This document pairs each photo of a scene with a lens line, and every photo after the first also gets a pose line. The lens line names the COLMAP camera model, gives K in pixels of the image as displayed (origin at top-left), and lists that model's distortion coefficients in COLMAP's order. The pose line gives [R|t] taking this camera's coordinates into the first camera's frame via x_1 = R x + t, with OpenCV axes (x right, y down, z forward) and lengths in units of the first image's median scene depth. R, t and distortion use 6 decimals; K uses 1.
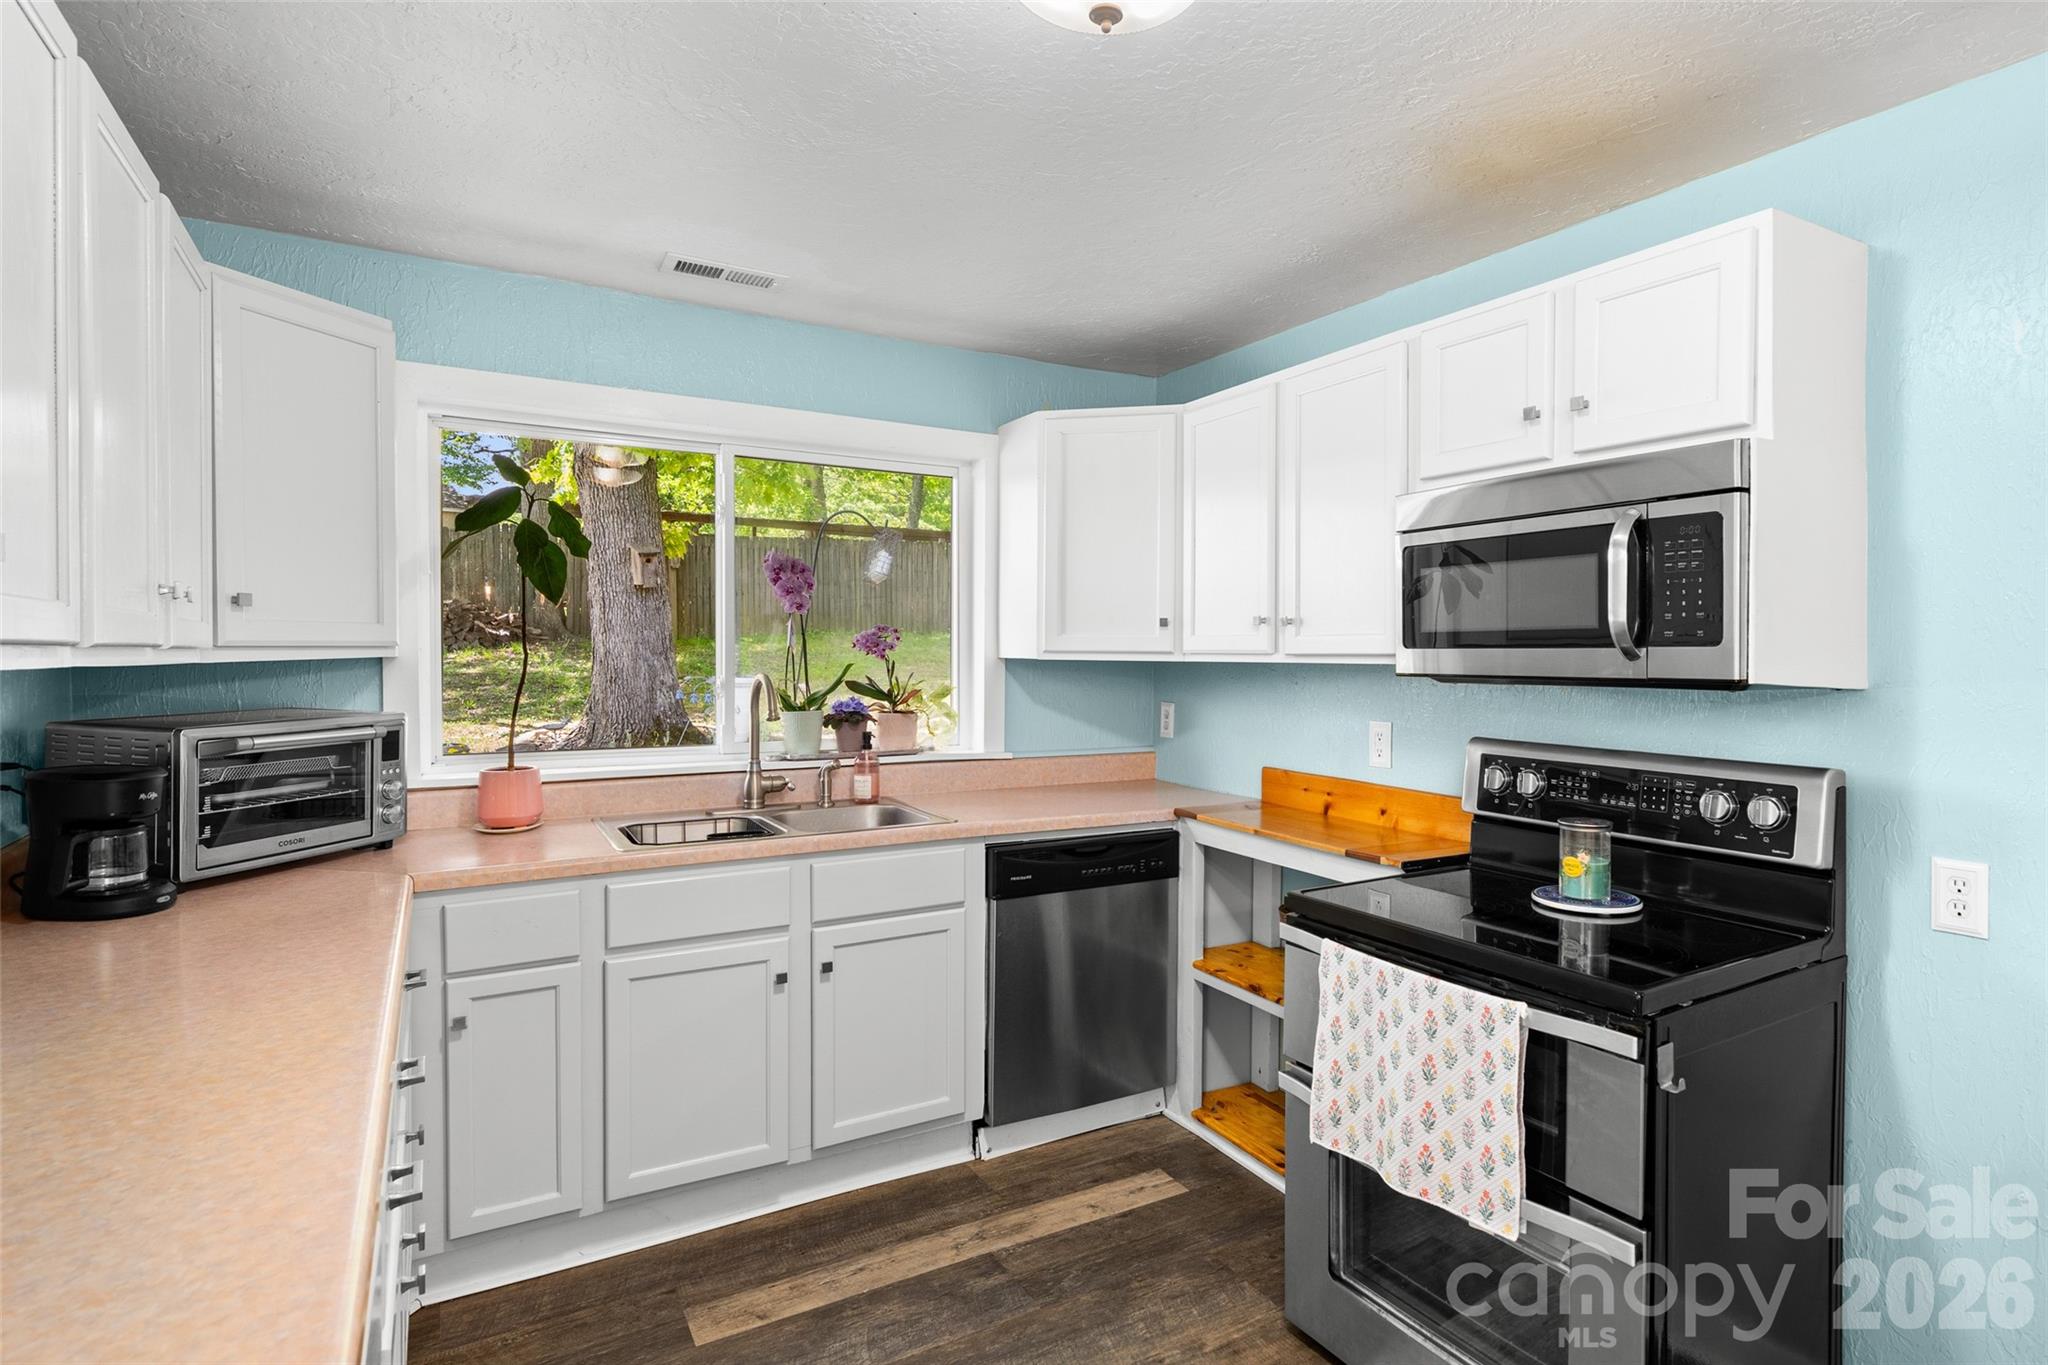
lens RADIAL K [[1087.7, 0, 1116.8], [0, 1087.7, 655.5], [0, 0, 1]] dist [0.001880, 0.000836]
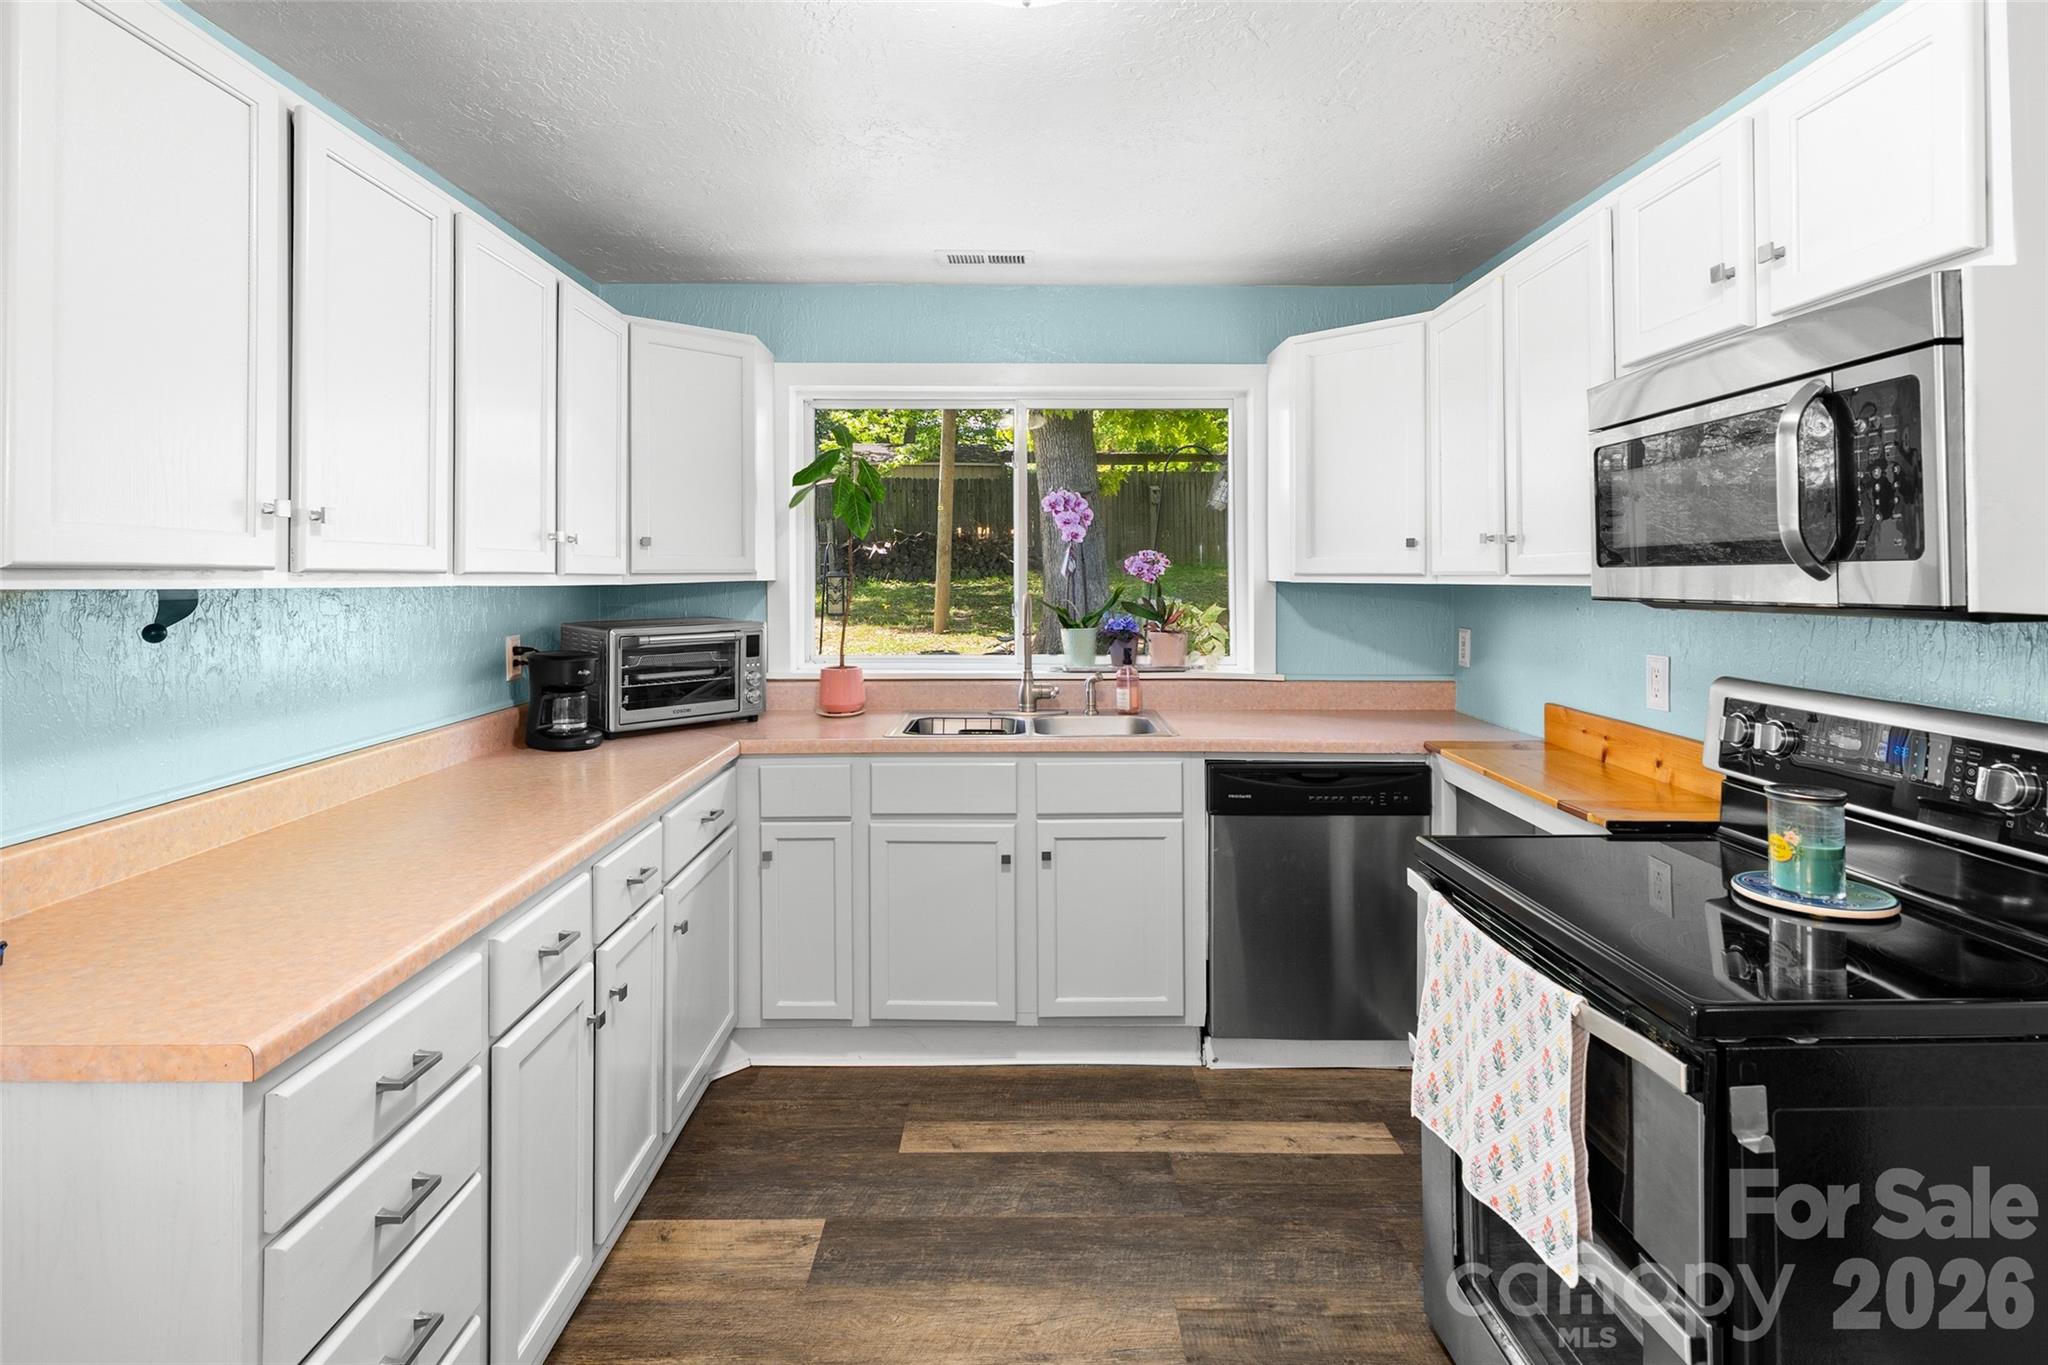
lens RADIAL K [[1037.6, 0, 1017.4], [0, 1037.6, 550.9], [0, 0, 1]] dist [0.002222, -0.000519]
pose [[0.847786, -0.018259, -0.530024, 0.309351], [0.003133, 0.999562, -0.029423, 0.002981], [0.530329, 0.023283, 0.847472, 0.072101]]
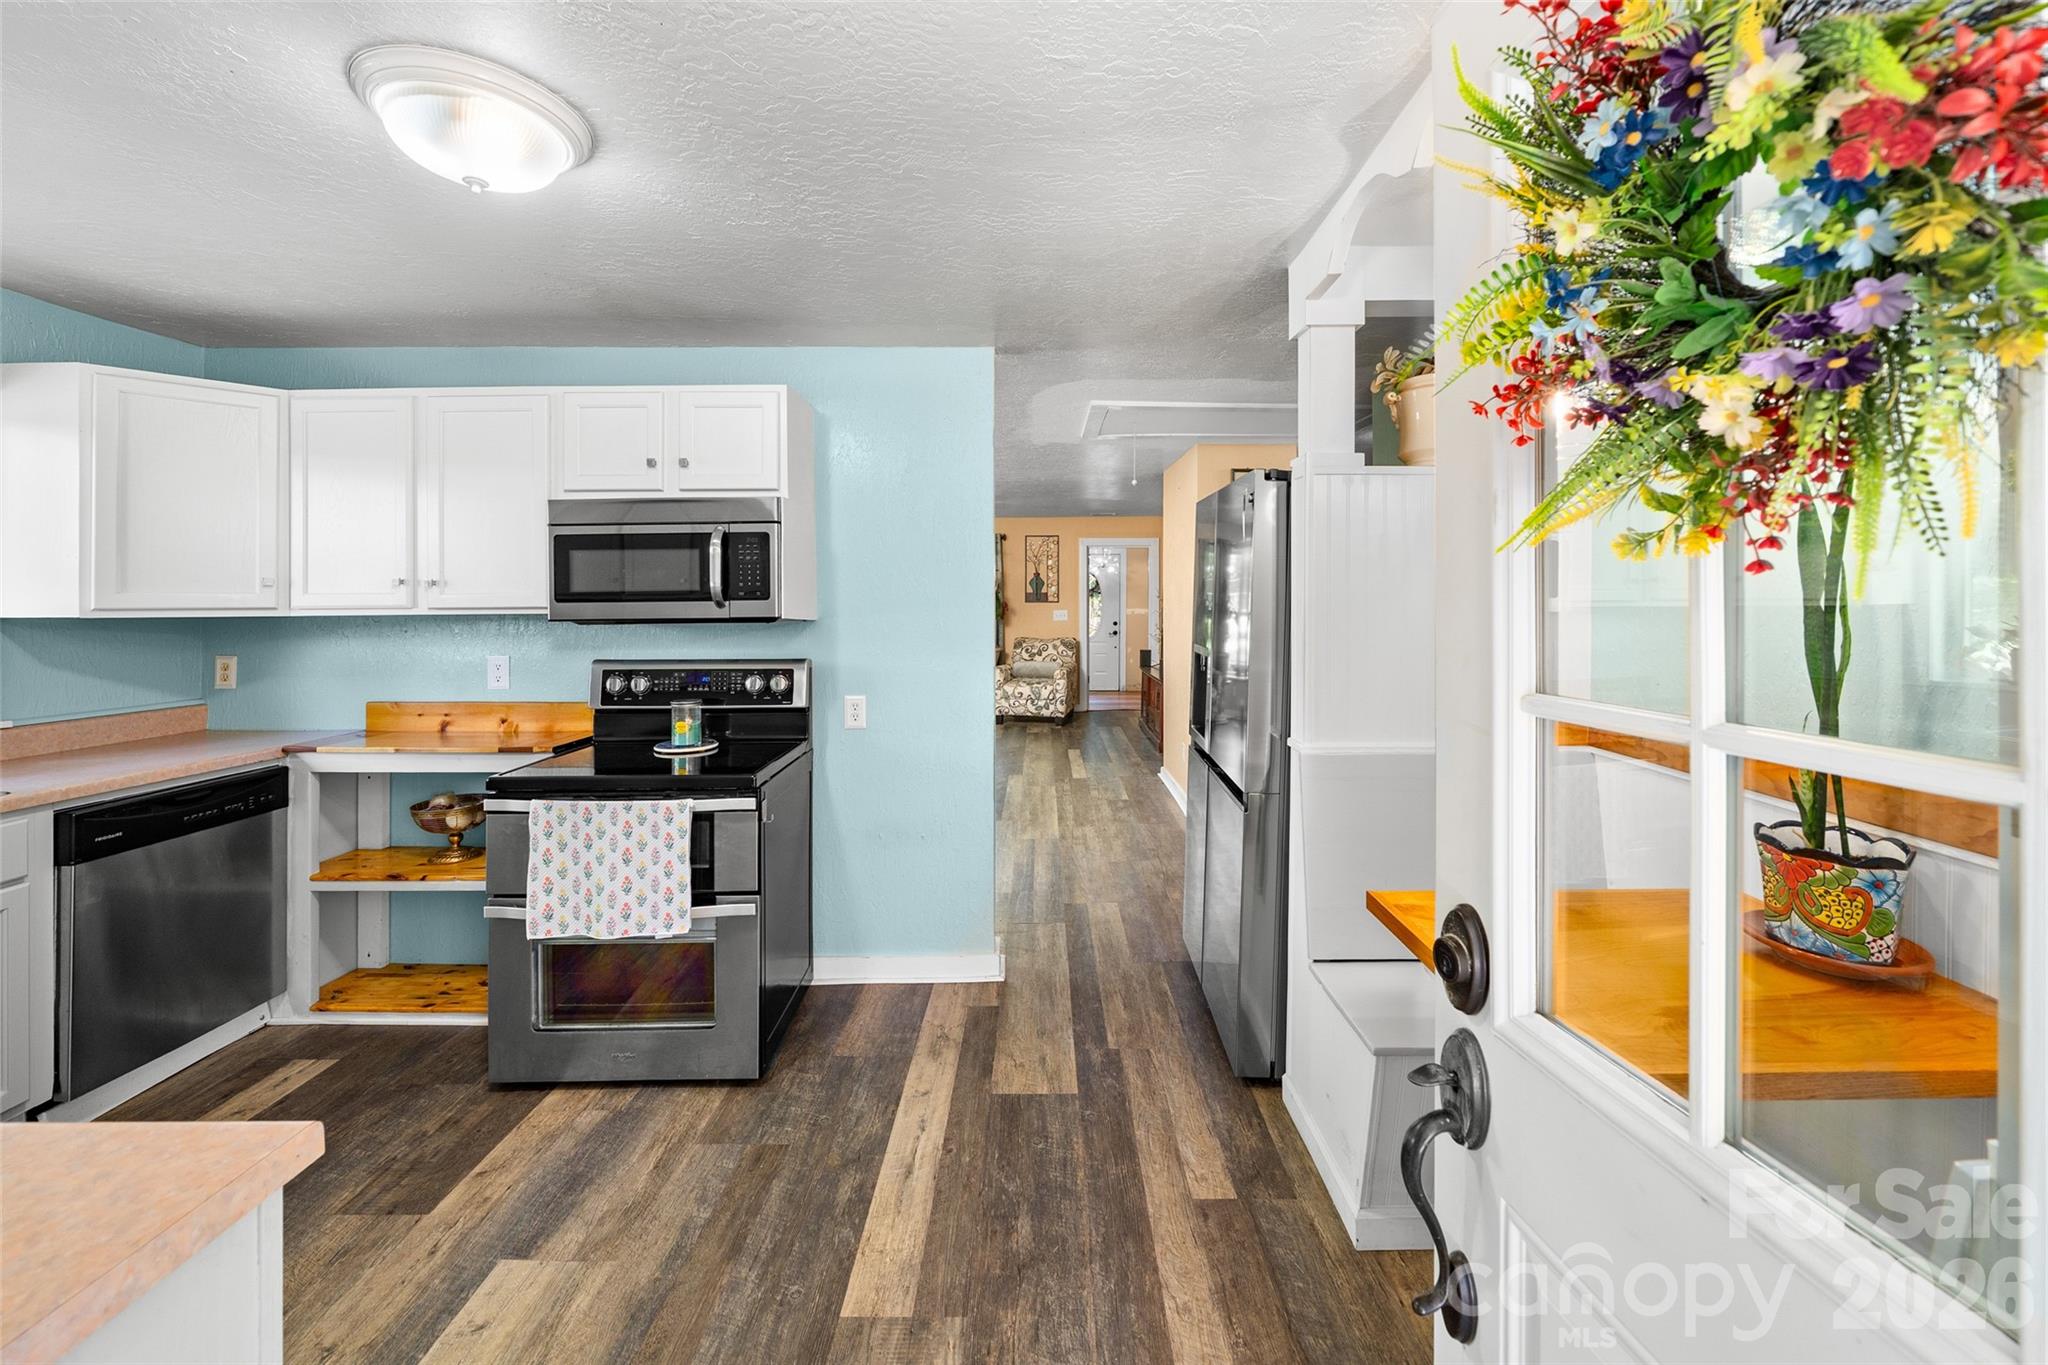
lens RADIAL K [[783.2, 0, 1031.0], [0, 783.2, 594.8], [0, 0, 1]] dist [-0.002328, -0.000141]
pose [[0.523469, 0.000543, 0.852044, -0.308483], [0.012610, 0.999885, -0.008385, -0.000151], [-0.851951, 0.015133, 0.523403, -0.115793]]
